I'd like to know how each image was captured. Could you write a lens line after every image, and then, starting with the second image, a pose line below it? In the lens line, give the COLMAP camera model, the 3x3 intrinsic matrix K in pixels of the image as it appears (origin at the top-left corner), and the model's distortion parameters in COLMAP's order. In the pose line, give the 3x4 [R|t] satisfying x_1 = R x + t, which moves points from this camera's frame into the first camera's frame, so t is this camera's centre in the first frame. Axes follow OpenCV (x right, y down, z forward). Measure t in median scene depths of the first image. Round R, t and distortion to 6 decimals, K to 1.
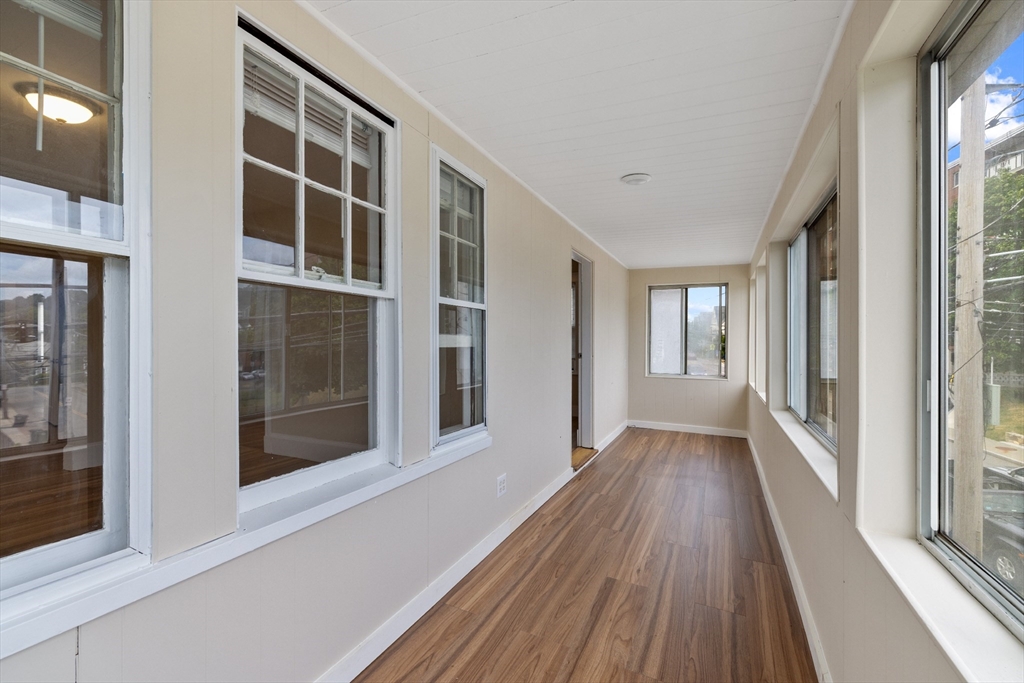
lens RADIAL K [[441.6, 0, 506.8], [0, 441.6, 342.9], [0, 0, 1]] dist [0.000928, 0.000426]
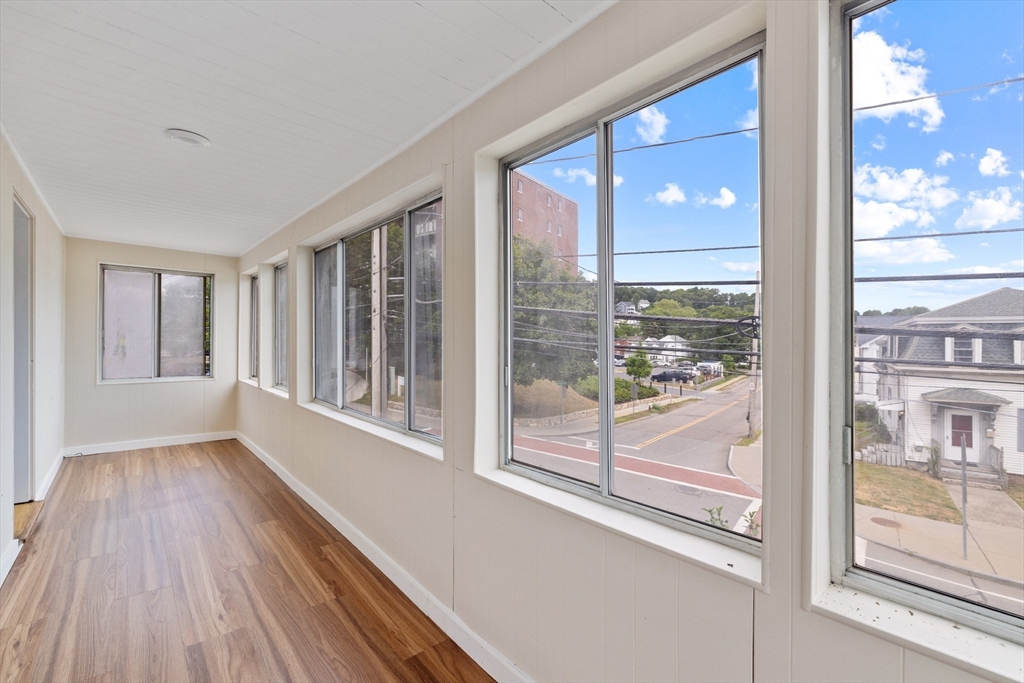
lens RADIAL K [[441.6, 0, 507.6], [0, 441.6, 336.9], [0, 0, 1]] dist [0.000928, 0.000426]
pose [[0.399335, 0.001347, 0.916804, -0.214738], [-0.000778, 0.999999, -0.001130, -0.008798], [-0.916805, -0.000262, 0.399336, 0.150155]]
